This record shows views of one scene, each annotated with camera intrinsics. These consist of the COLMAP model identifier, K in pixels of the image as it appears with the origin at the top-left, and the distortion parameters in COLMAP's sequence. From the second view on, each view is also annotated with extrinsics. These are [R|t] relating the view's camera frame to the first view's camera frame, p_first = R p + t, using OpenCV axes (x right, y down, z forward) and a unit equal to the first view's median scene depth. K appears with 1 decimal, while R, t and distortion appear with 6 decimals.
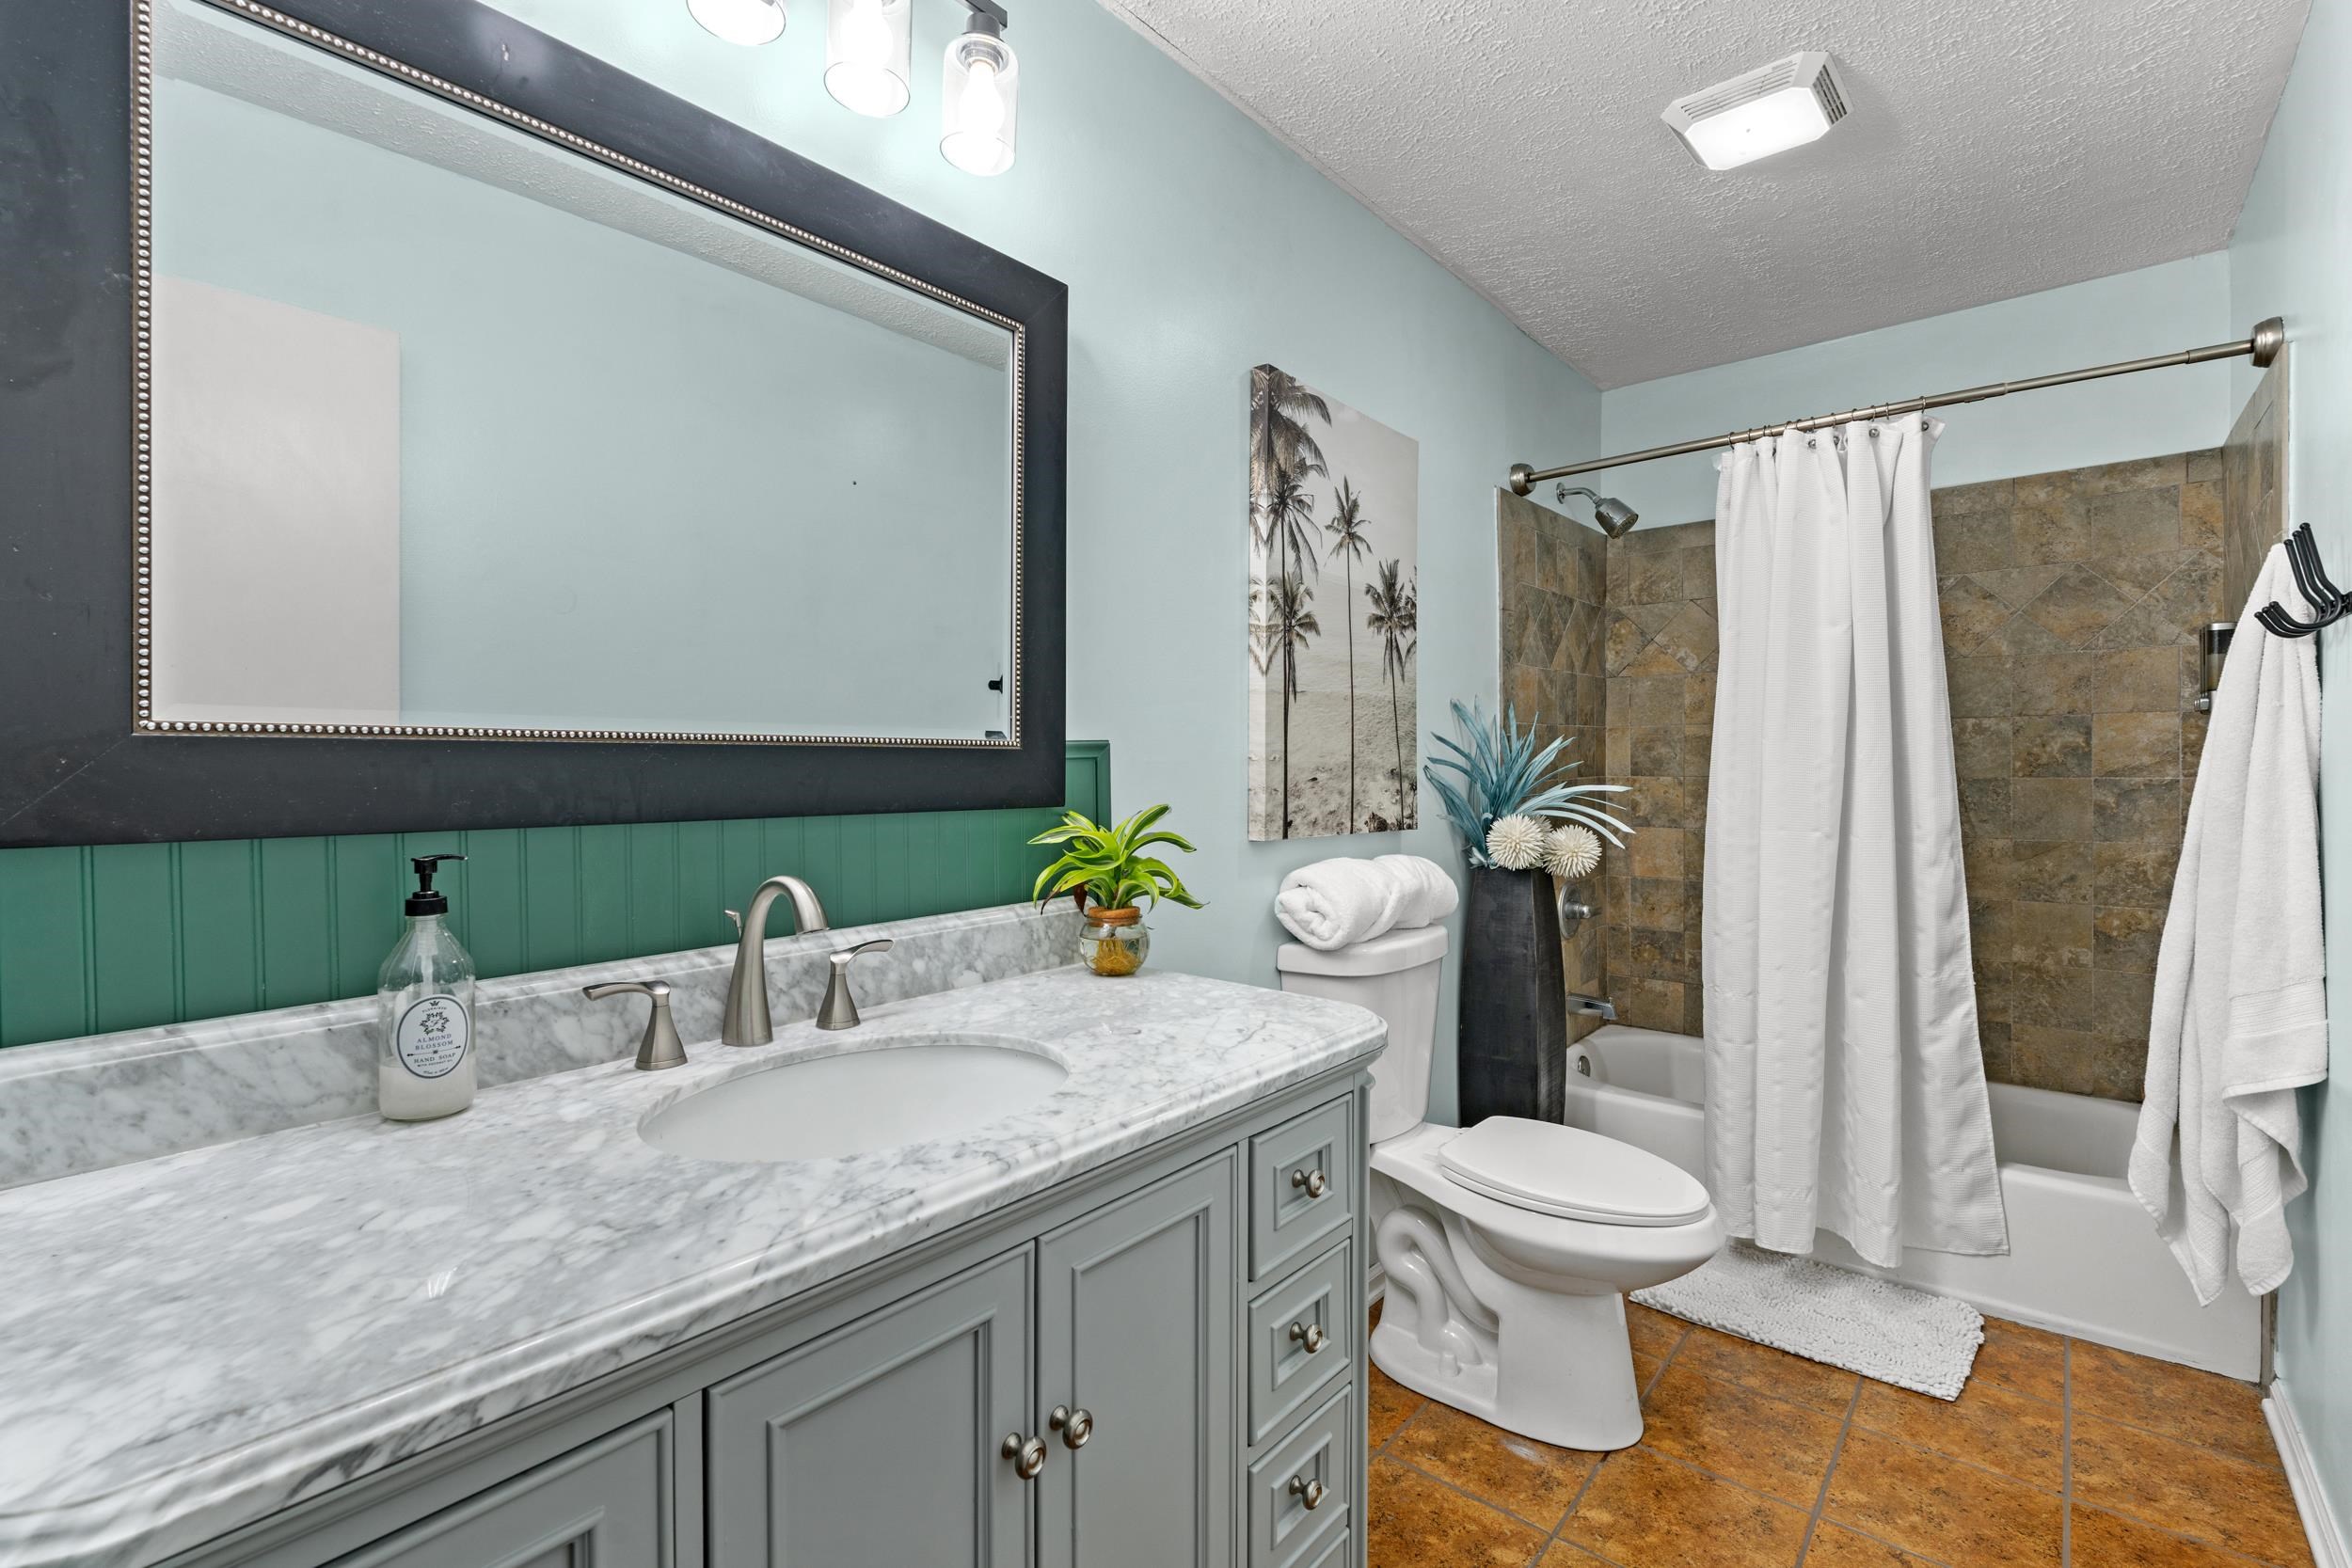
lens RADIAL K [[1031.9, 0, 1184.2], [0, 1031.9, 774.4], [0, 0, 1]] dist [-0.007026, 0.000232]
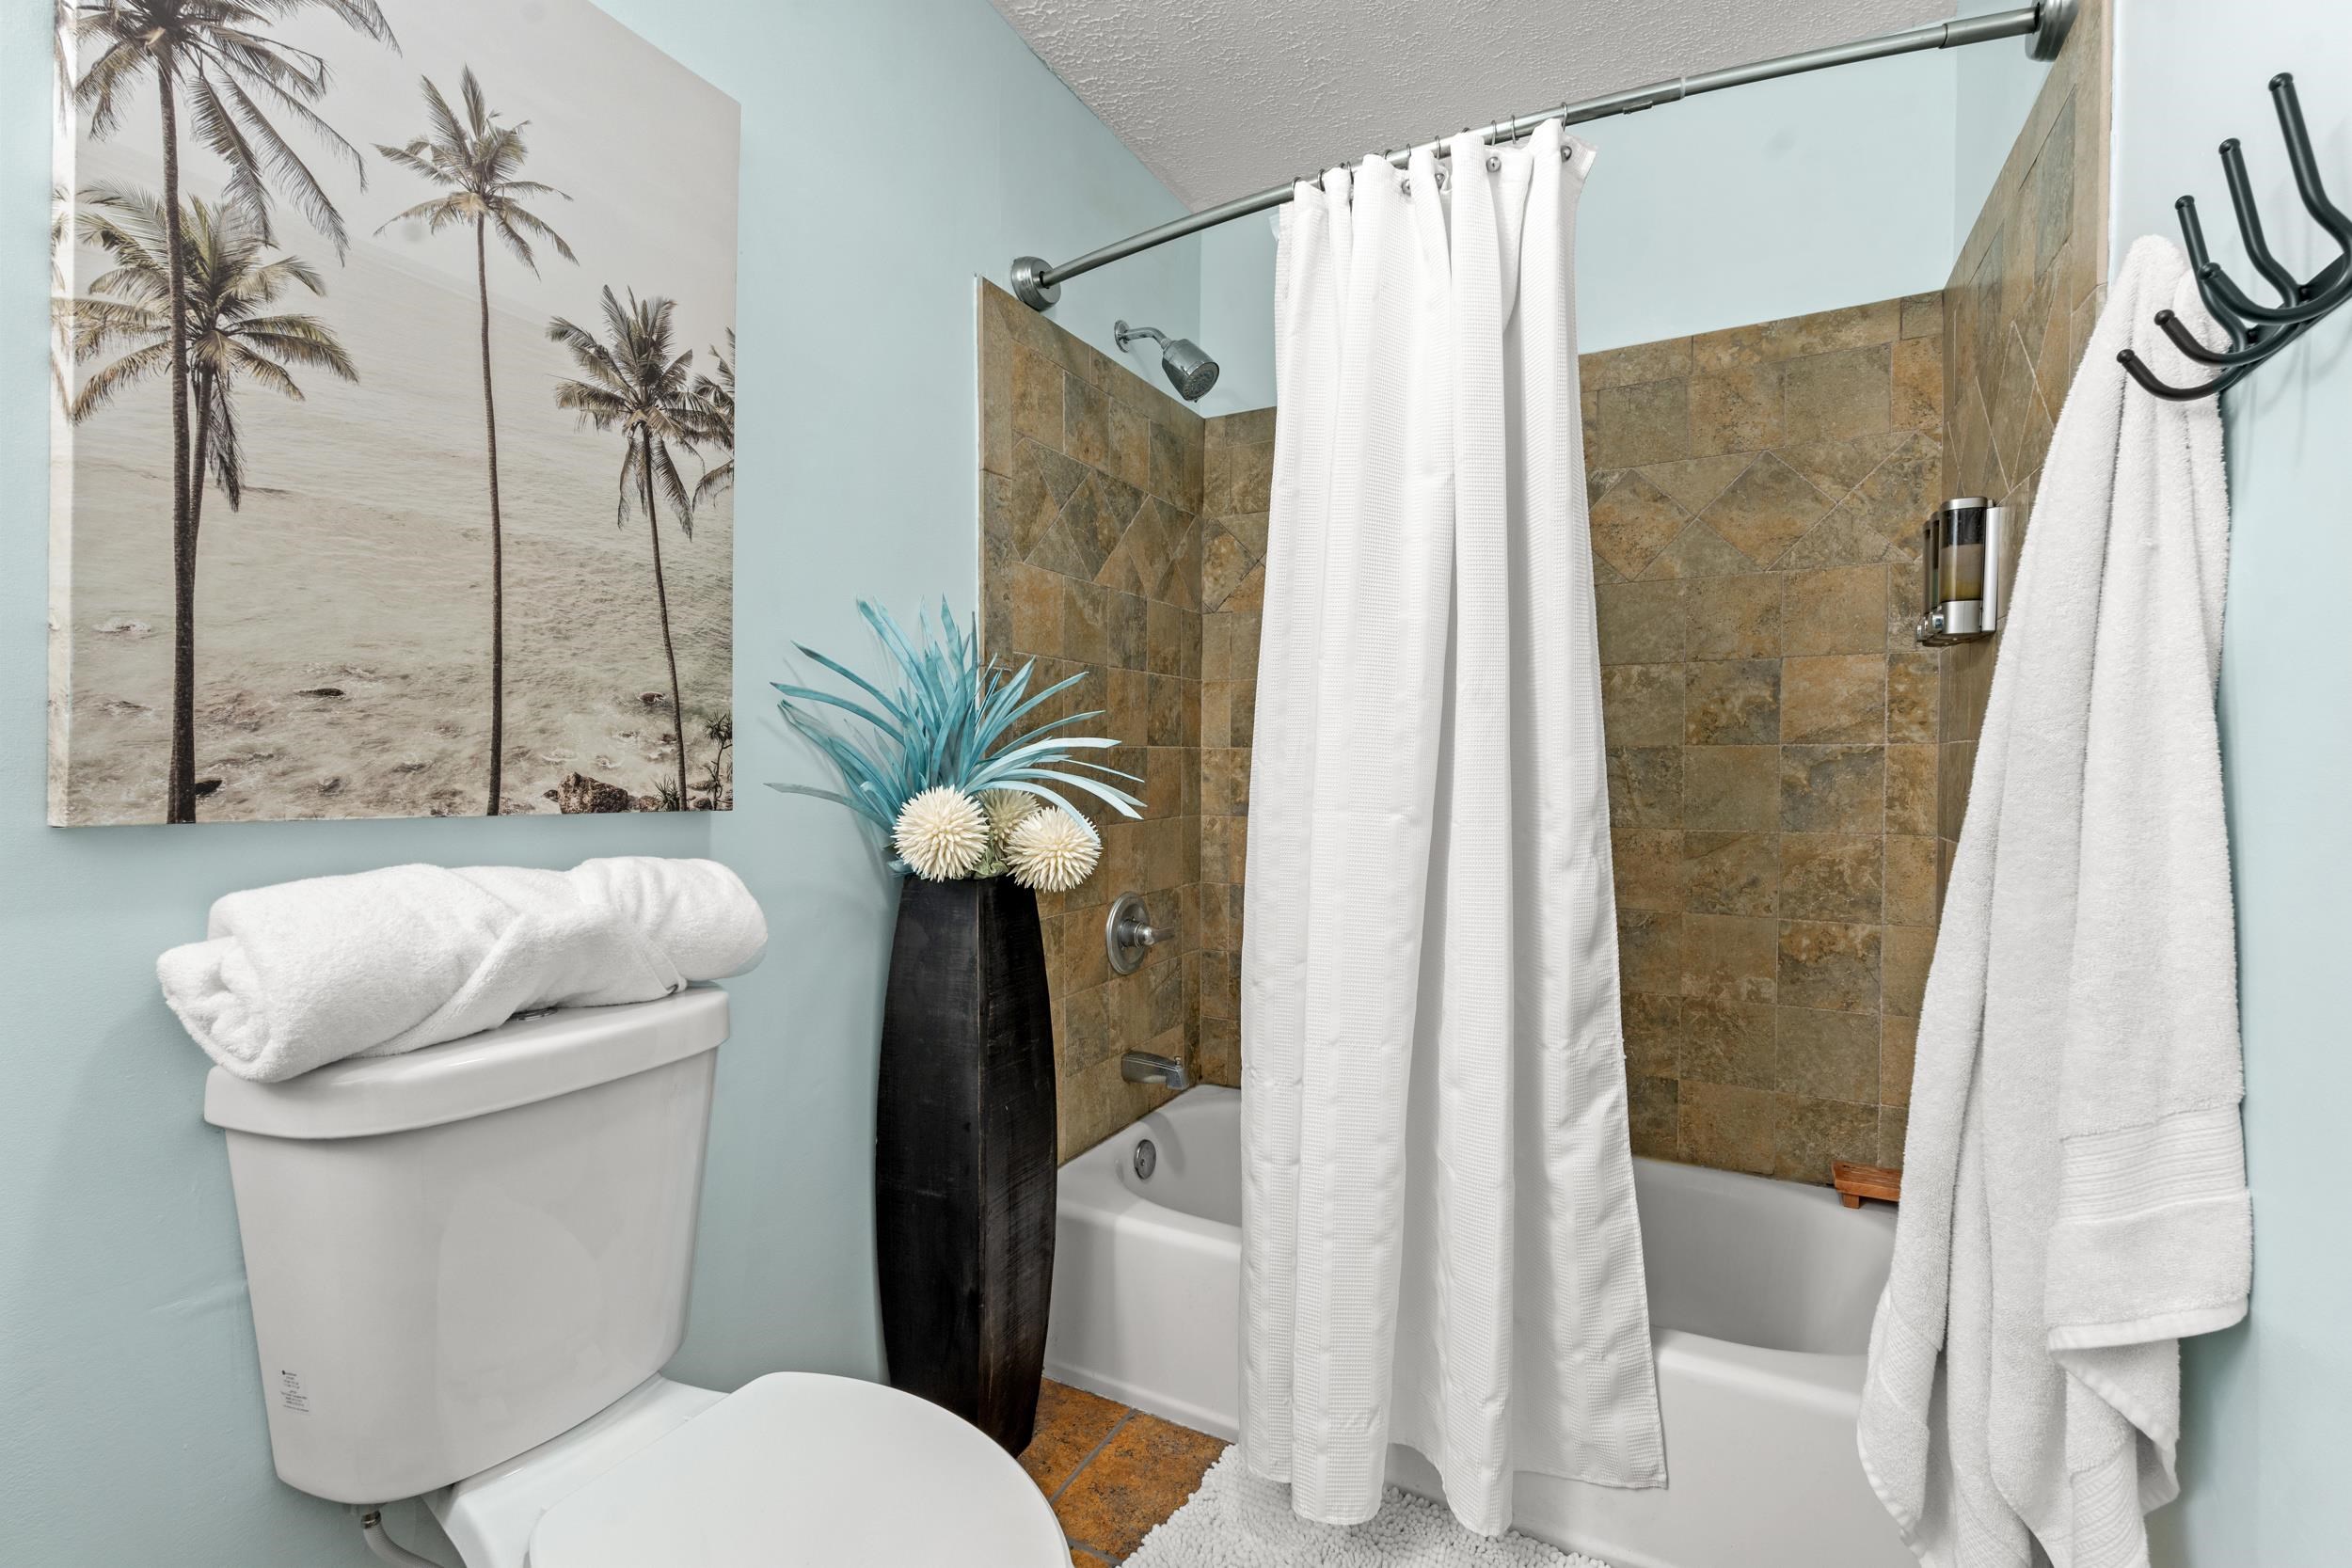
lens RADIAL K [[1031.9, 0, 1165.8], [0, 1031.9, 792.5], [0, 0, 1]] dist [-0.007026, 0.000232]
pose [[0.978168, 0.004744, 0.207763, 0.353574], [-0.007969, 0.999860, 0.014688, 0.035103], [-0.207664, -0.016023, 0.978069, 0.433721]]
